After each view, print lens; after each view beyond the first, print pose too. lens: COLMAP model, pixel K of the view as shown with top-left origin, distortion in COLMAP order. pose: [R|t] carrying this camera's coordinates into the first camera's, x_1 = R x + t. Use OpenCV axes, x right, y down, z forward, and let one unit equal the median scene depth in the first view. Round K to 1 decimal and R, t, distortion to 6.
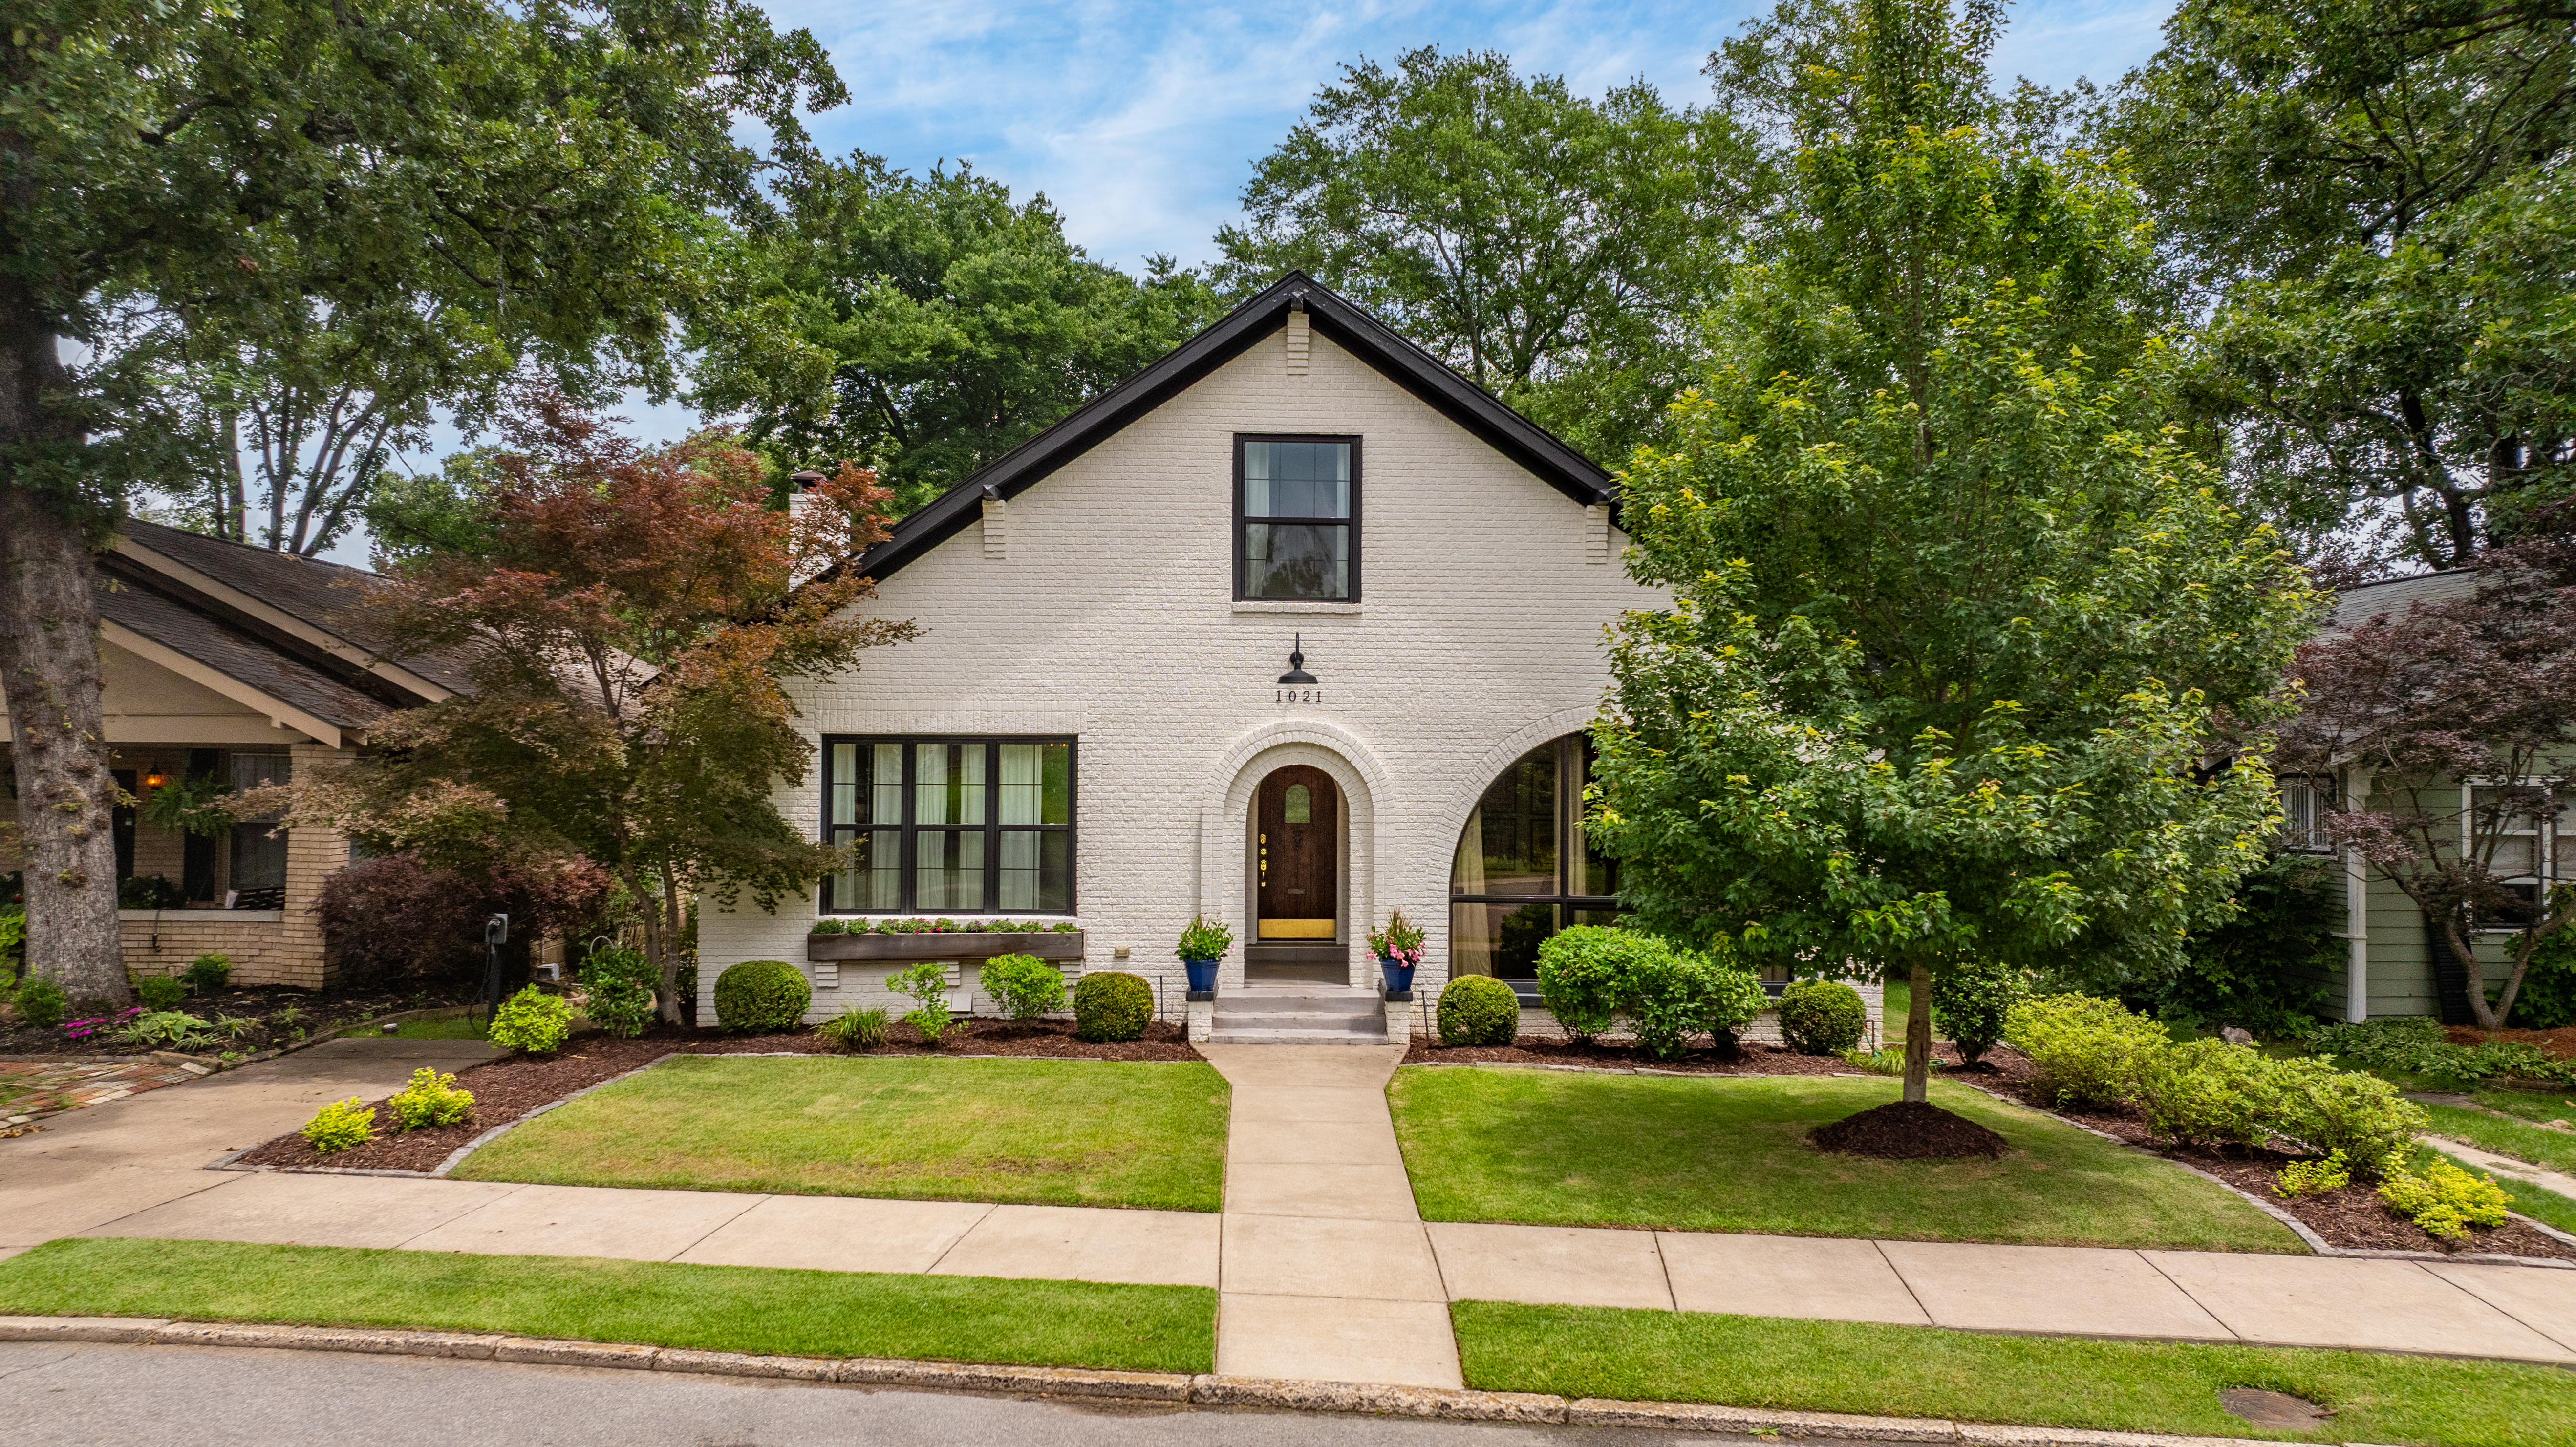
lens RADIAL K [[1877.0, 0, 1288.0], [0, 1877.0, 723.5], [0, 0, 1]] dist [0.003989, 0.000816]
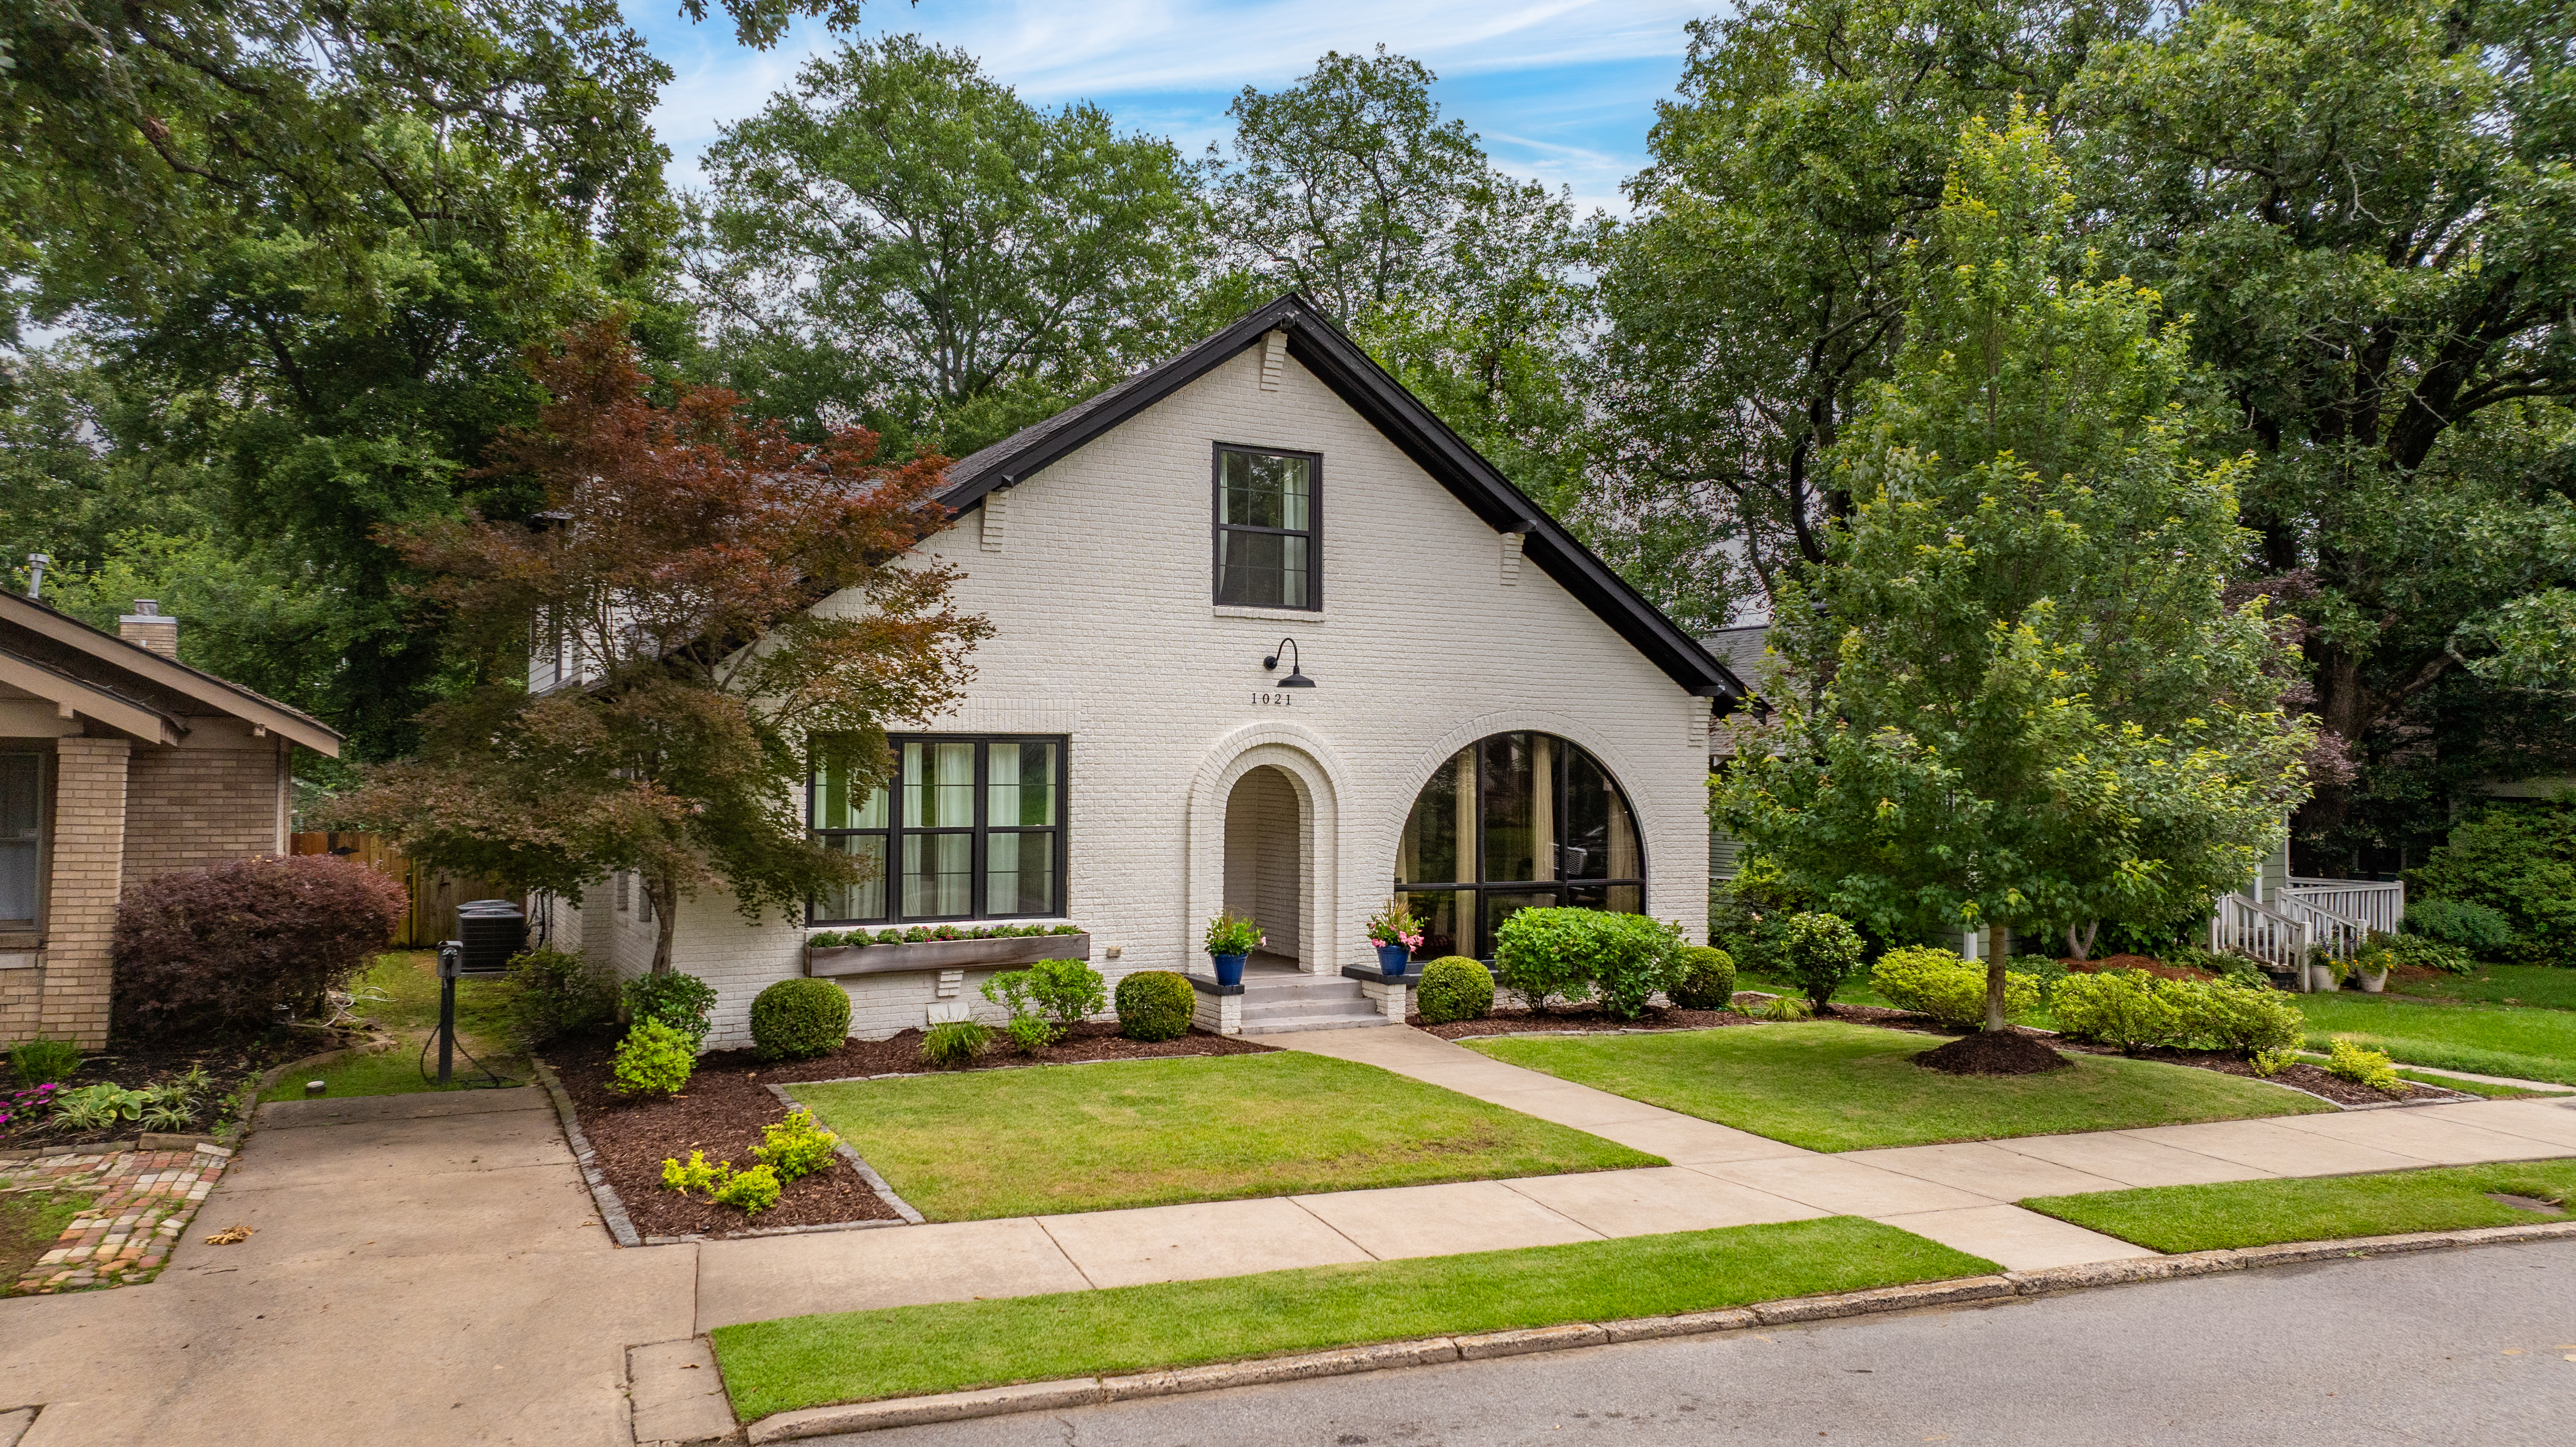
lens RADIAL K [[1888.8, 0, 1288.0], [0, 1888.8, 723.5], [0, 0, 1]] dist [-0.003770, -0.002205]
pose [[0.875463, 0.009706, 0.483188, -0.494486], [-0.010878, 0.999941, -0.000377, -0.000597], [-0.483163, -0.004926, 0.875517, 0.076494]]
